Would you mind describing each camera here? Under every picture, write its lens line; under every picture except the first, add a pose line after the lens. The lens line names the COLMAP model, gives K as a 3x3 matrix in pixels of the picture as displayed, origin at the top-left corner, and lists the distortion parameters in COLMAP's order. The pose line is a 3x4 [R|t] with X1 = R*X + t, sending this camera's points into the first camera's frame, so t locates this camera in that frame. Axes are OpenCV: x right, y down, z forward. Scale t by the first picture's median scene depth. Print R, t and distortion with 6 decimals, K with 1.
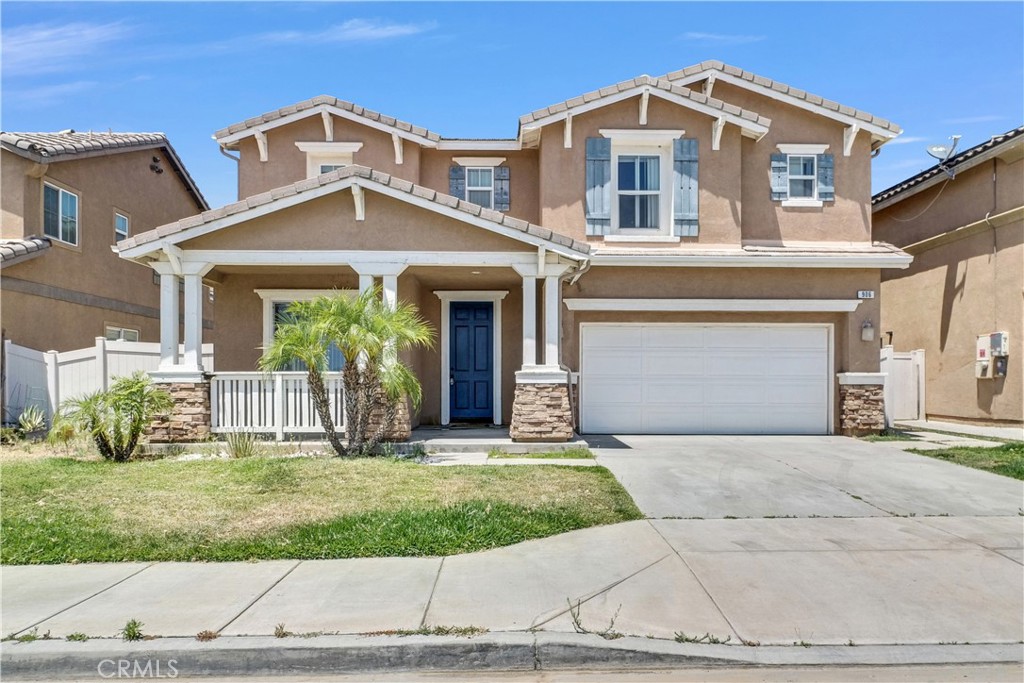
lens RADIAL K [[422.0, 0, 509.2], [0, 422.0, 345.2], [0, 0, 1]] dist [0.003003, 0.000334]
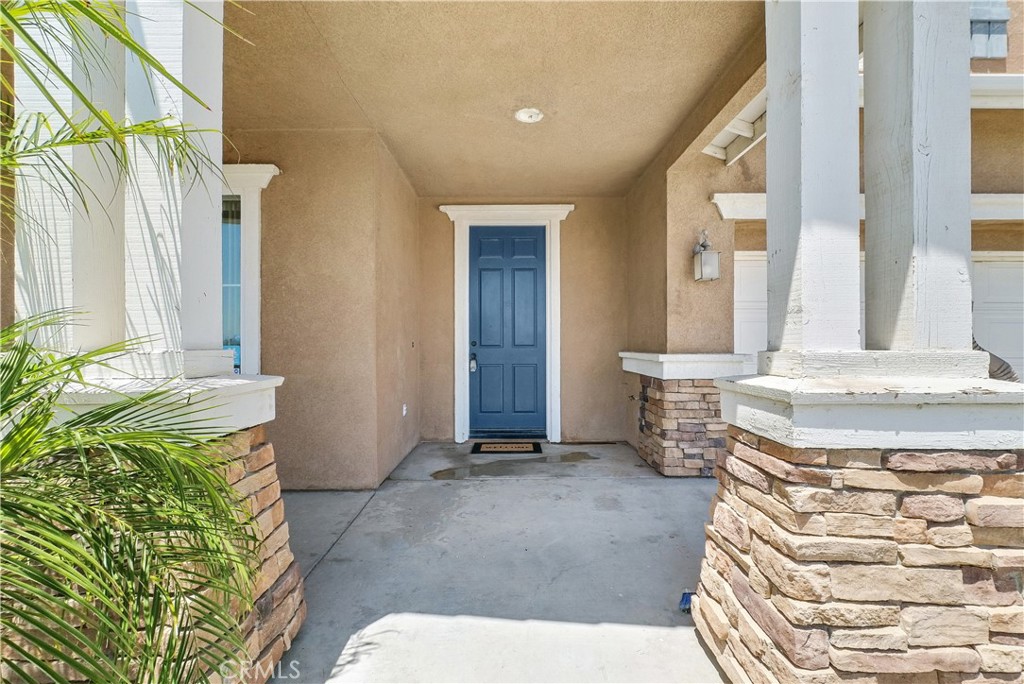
lens RADIAL K [[422.0, 0, 509.2], [0, 422.0, 345.7], [0, 0, 1]] dist [0.003003, 0.000334]
pose [[0.998463, 0.004973, -0.055194, -0.057674], [-0.000664, 0.996968, 0.077812, 0.015163], [0.055414, -0.077656, 0.995439, 0.445501]]
